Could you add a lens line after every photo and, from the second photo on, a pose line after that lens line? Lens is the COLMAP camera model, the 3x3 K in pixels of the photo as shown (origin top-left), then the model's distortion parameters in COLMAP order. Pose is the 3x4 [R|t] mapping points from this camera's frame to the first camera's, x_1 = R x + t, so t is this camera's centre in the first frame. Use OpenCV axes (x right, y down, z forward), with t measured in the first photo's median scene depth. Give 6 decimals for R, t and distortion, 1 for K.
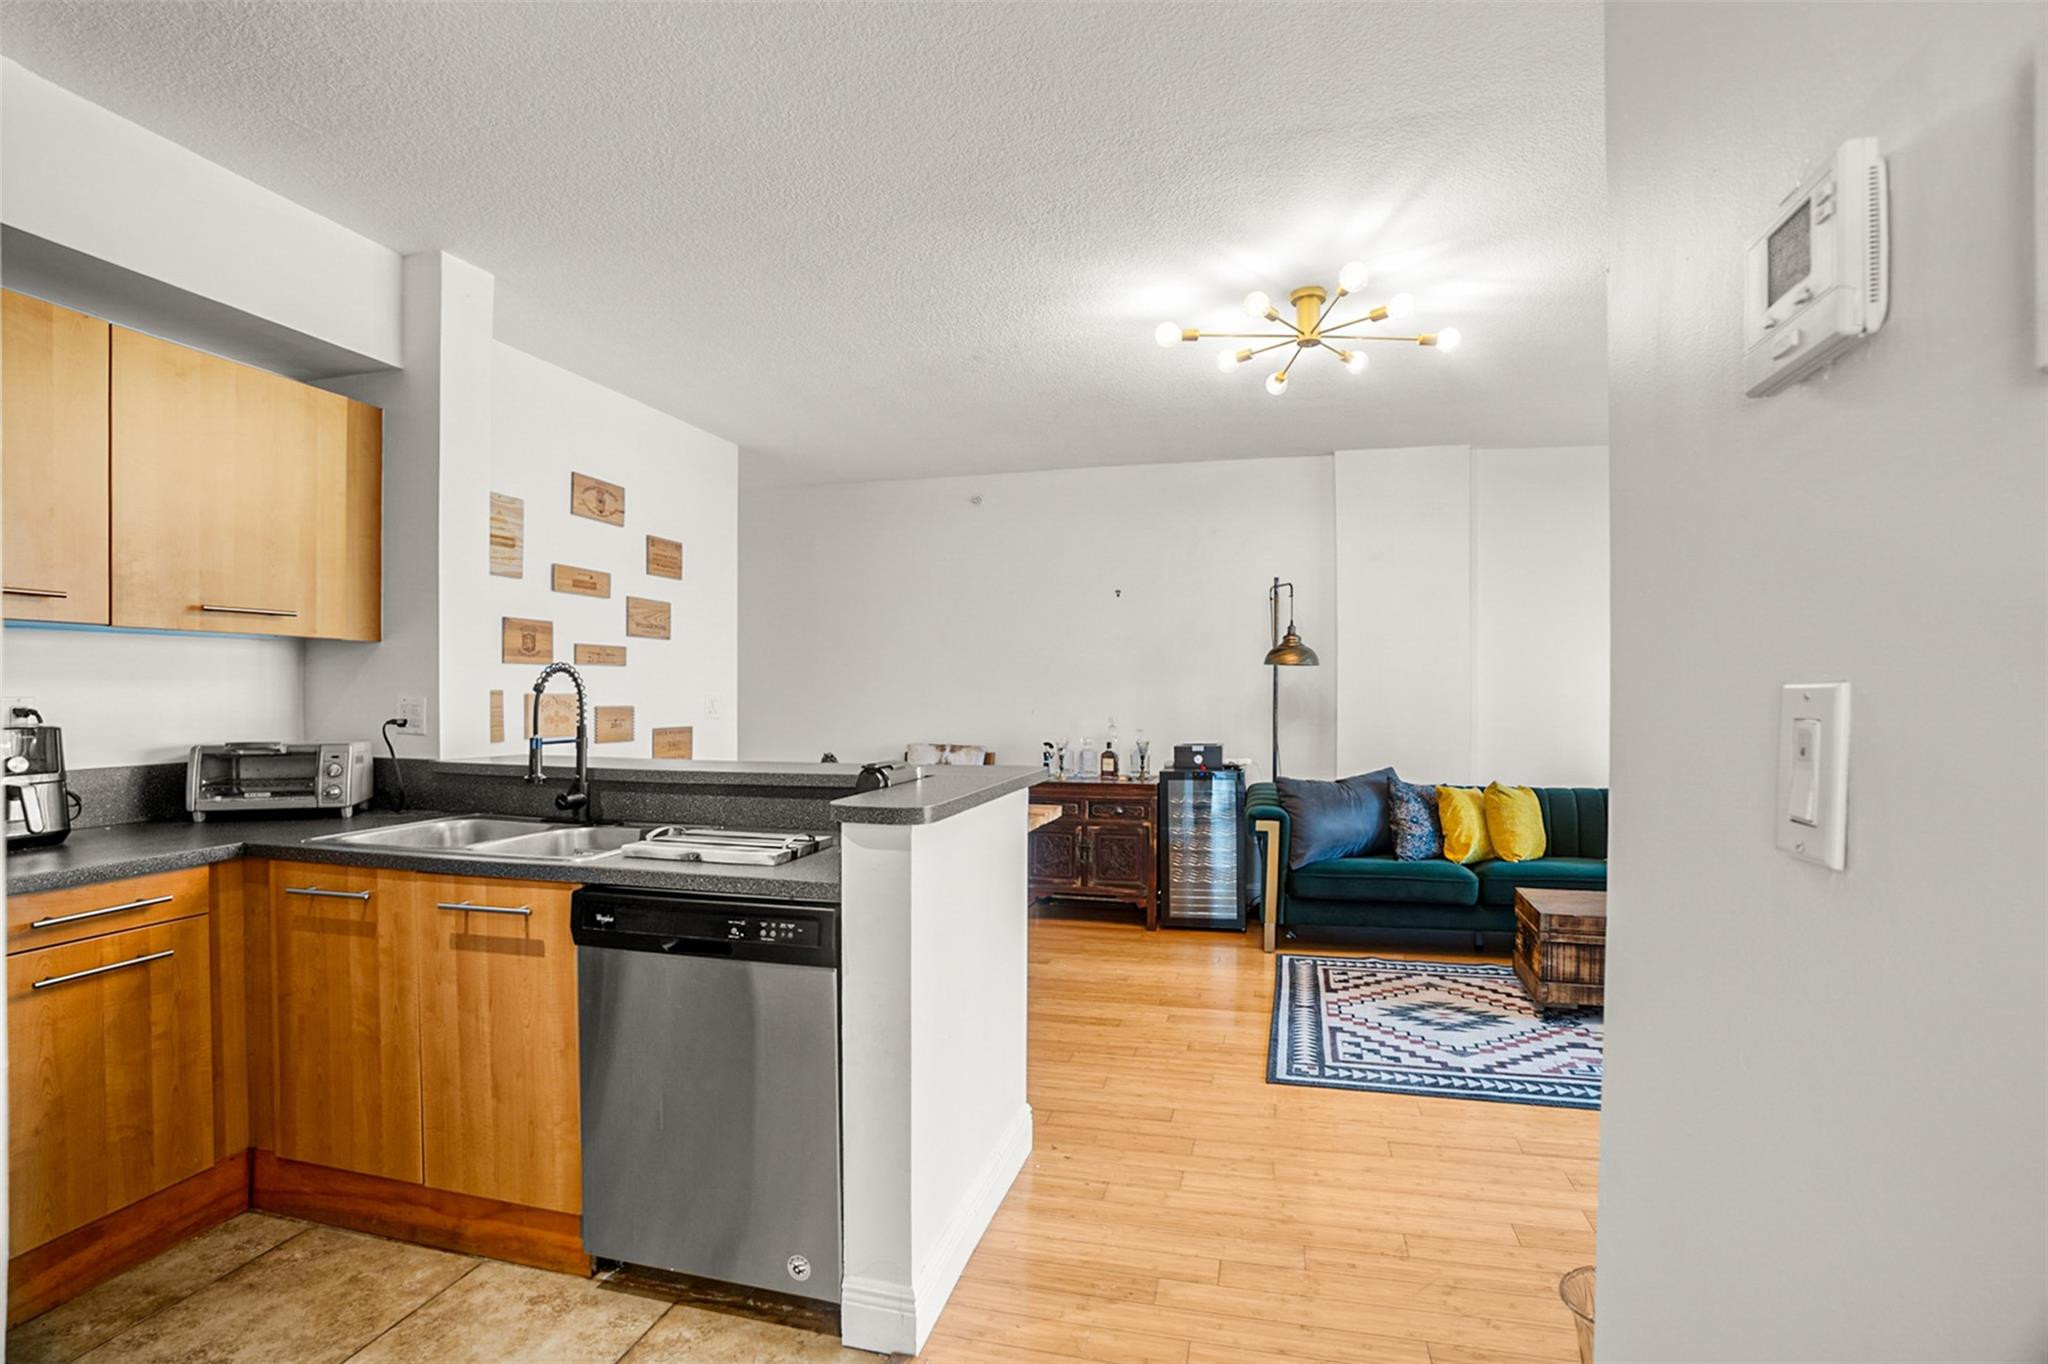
lens RADIAL K [[961.5, 0, 1031.5], [0, 961.5, 708.8], [0, 0, 1]] dist [-0.070357, 0.028508]
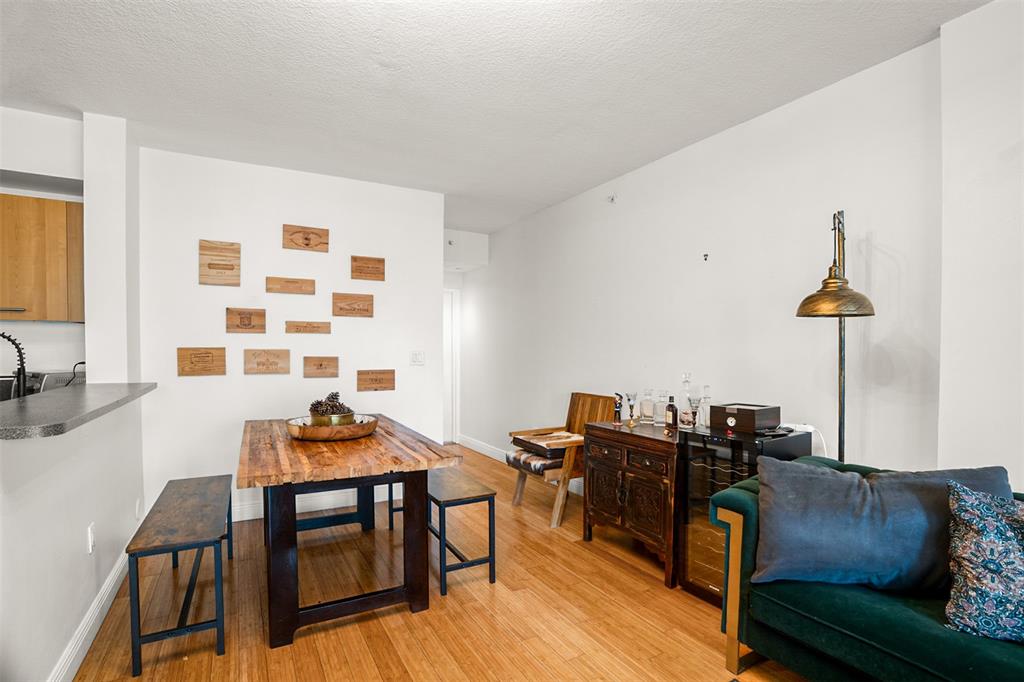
lens RADIAL K [[484.3, 0, 516.3], [0, 484.3, 360.3], [0, 0, 1]] dist [-0.076815, 0.033048]
pose [[0.705612, 0.018341, -0.708361, 0.488511], [-0.015531, 0.999825, 0.010416, -0.012151], [0.708428, 0.003652, 0.705773, 0.724880]]
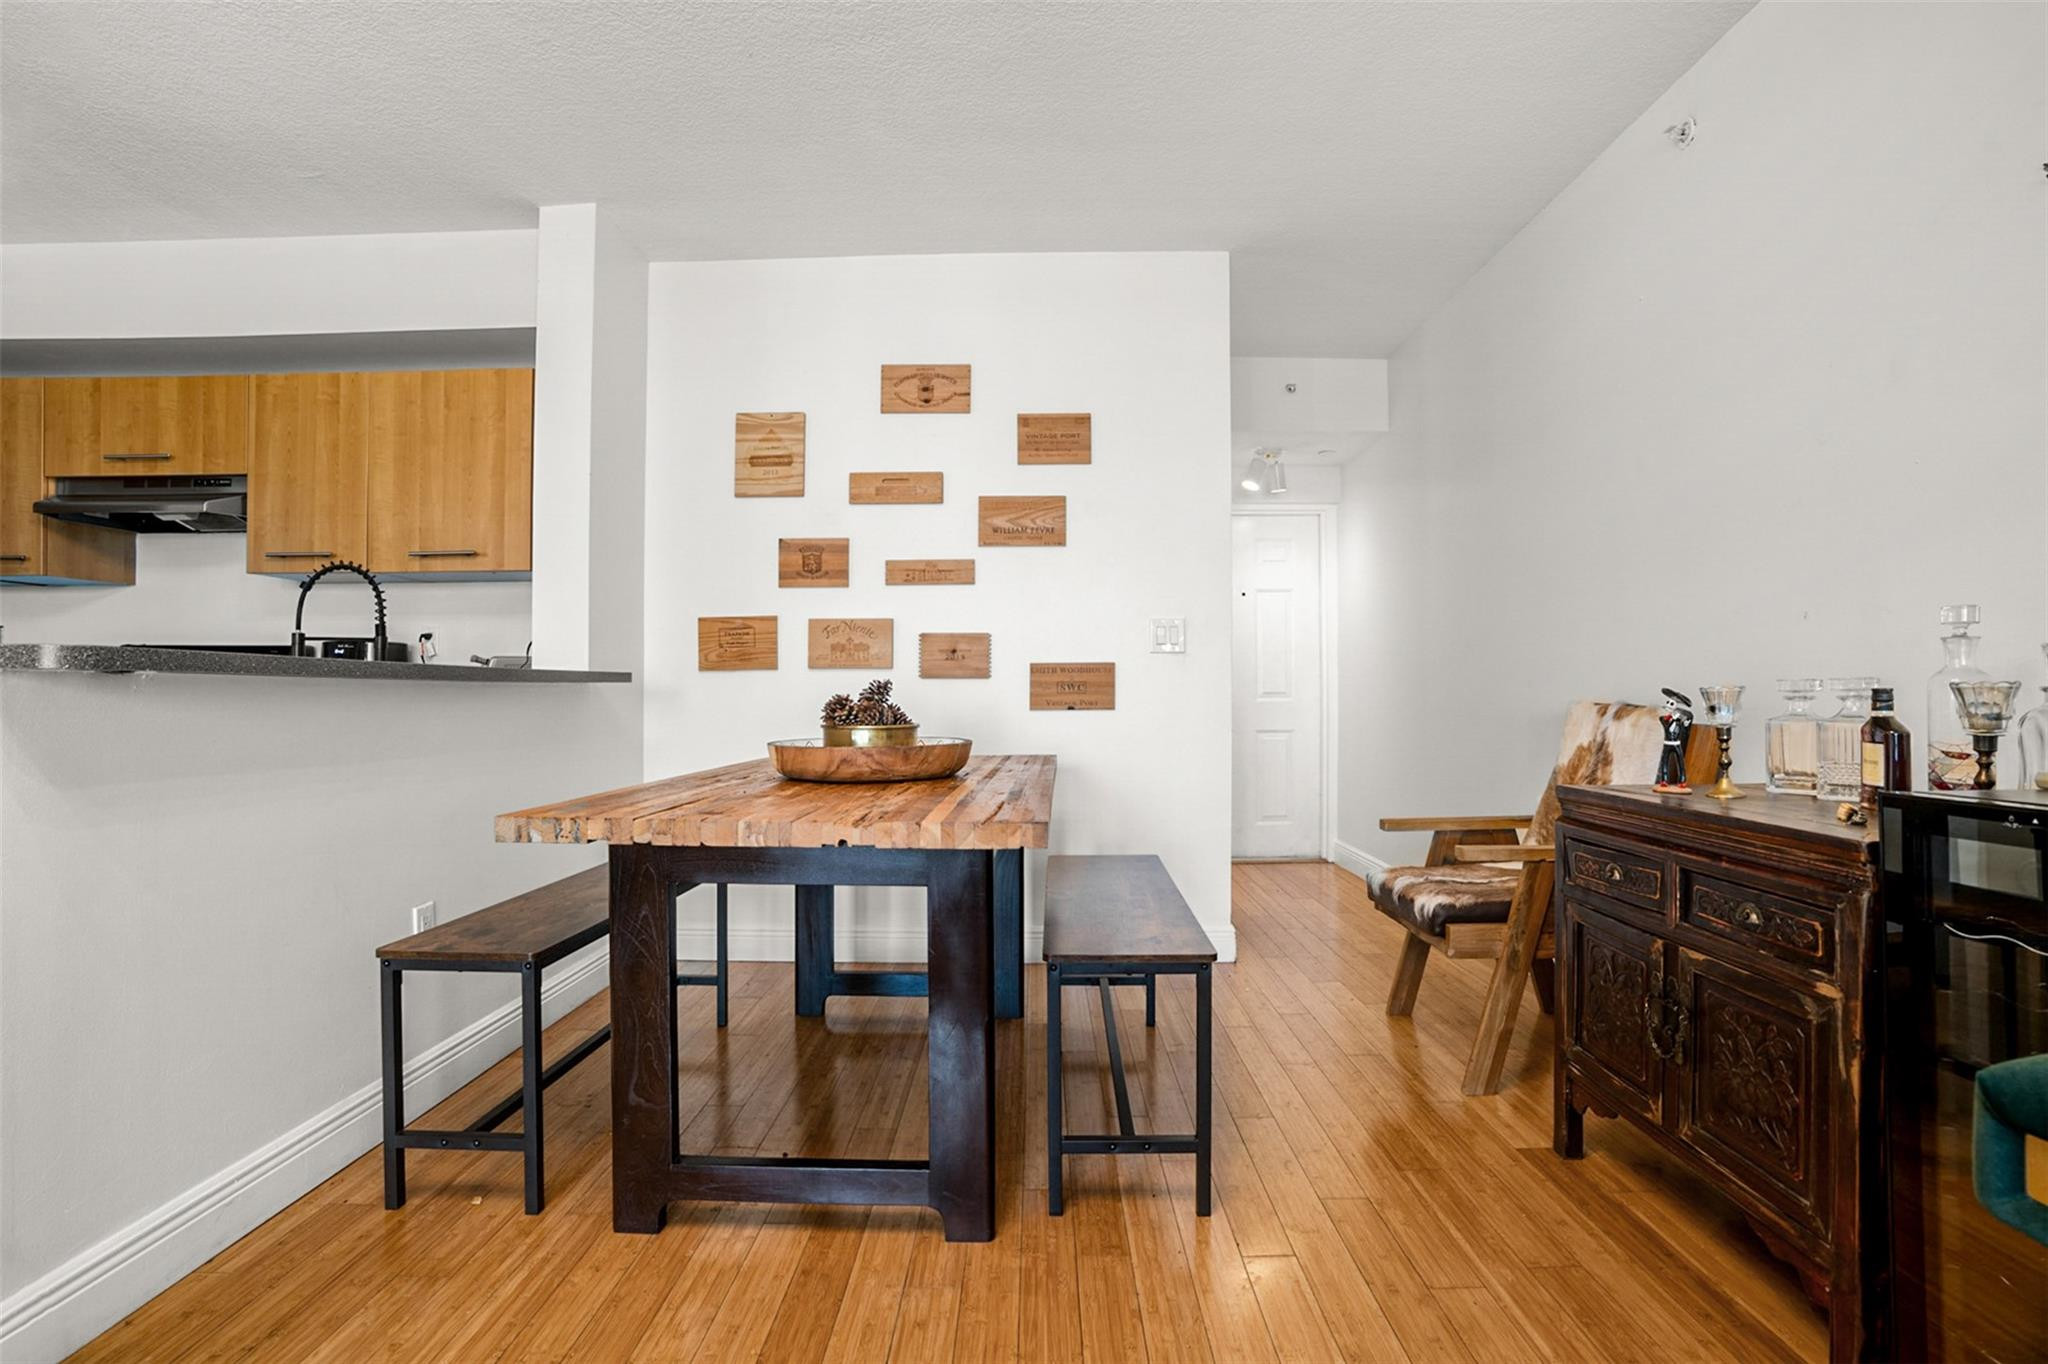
lens RADIAL K [[955.3, 0, 1032.1], [0, 955.3, 682.0], [0, 0, 1]] dist [-0.073151, 0.030631]
pose [[0.242382, -0.012912, -0.970095, 0.419605], [-0.012366, 0.999789, -0.016397, 0.058250], [0.970102, 0.015970, 0.242171, 0.985691]]
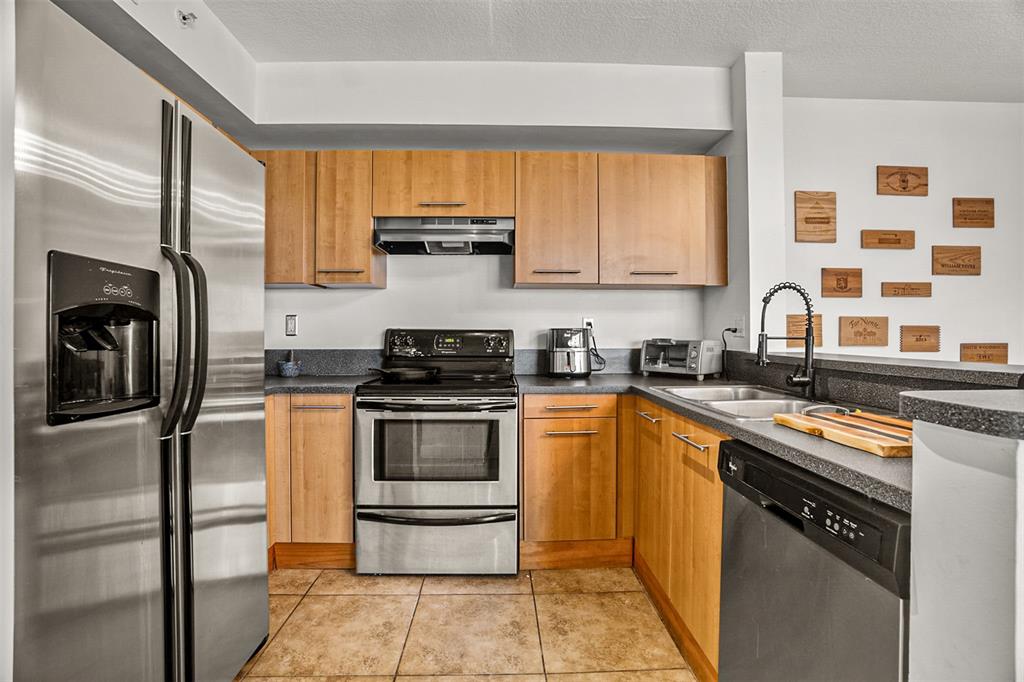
lens RADIAL K [[474.2, 0, 517.3], [0, 474.2, 334.5], [0, 0, 1]] dist [-0.071625, 0.029735]
pose [[0.290254, -0.002224, -0.956947, 0.033480], [-0.014886, 0.999866, -0.006839, 0.026790], [0.956834, 0.016230, 0.290182, 0.275525]]
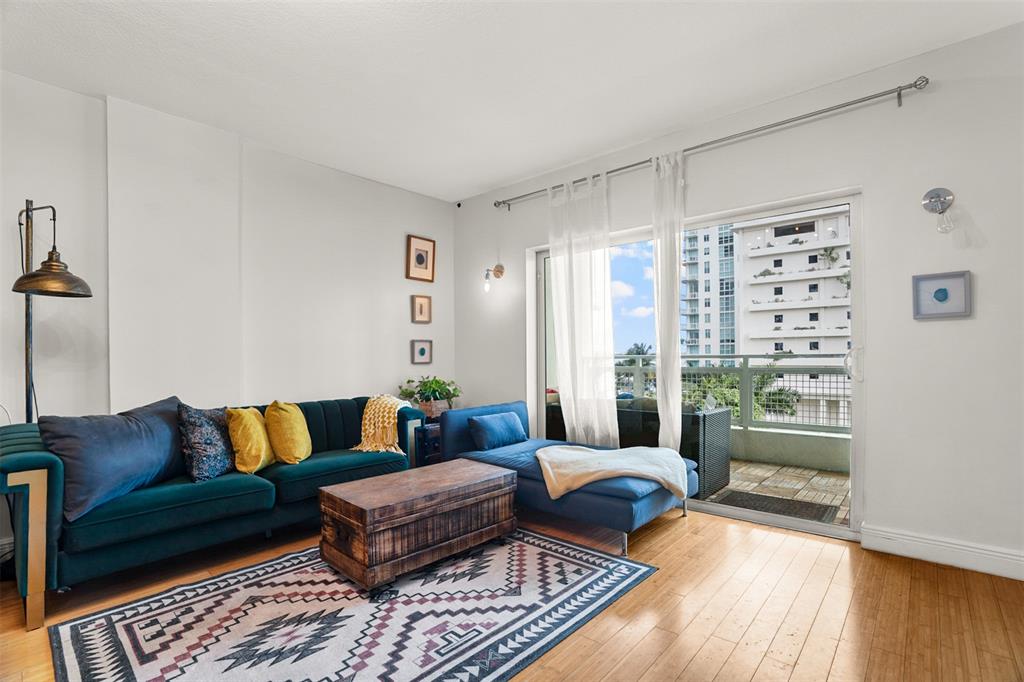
lens RADIAL K [[480.8, 0, 515.8], [0, 480.8, 354.4], [0, 0, 1]] dist [-0.070357, 0.028508]
pose [[0.455627, -0.004818, 0.890158, 0.104509], [0.021267, 0.999759, -0.005475, 0.033119], [-0.889917, 0.021426, 0.455620, 0.538894]]
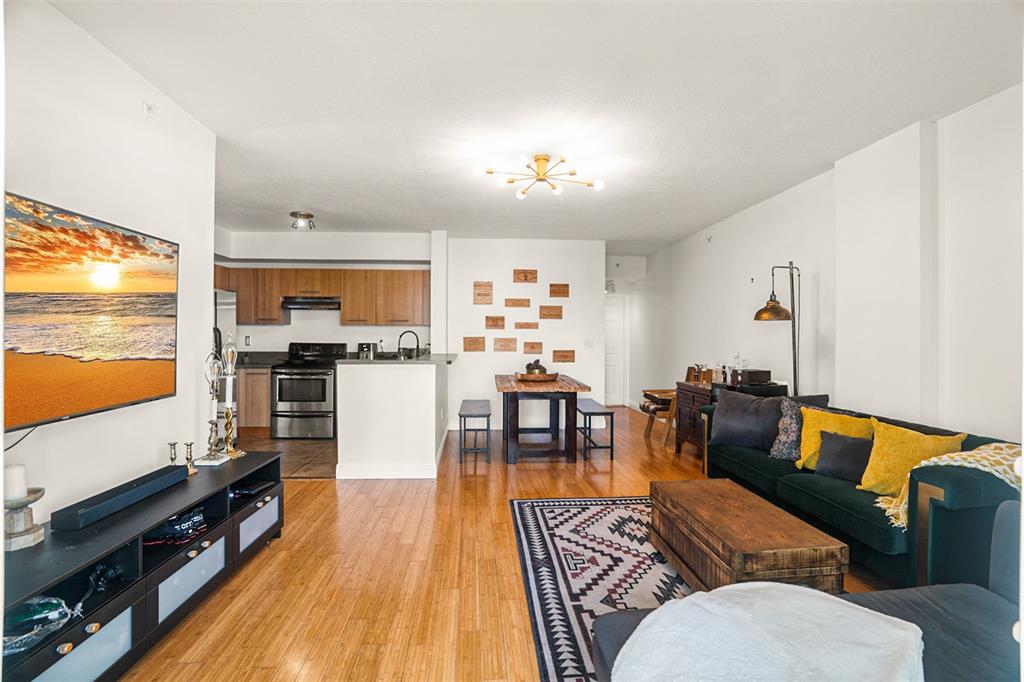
lens RADIAL K [[474.2, 0, 517.3], [0, 474.2, 334.5], [0, 0, 1]] dist [-0.071625, 0.029735]
pose [[0.337740, -0.003973, -0.941231, 1.119062], [-0.018627, 0.999767, -0.010904, -0.010179], [0.941055, 0.021215, 0.337587, 0.495273]]
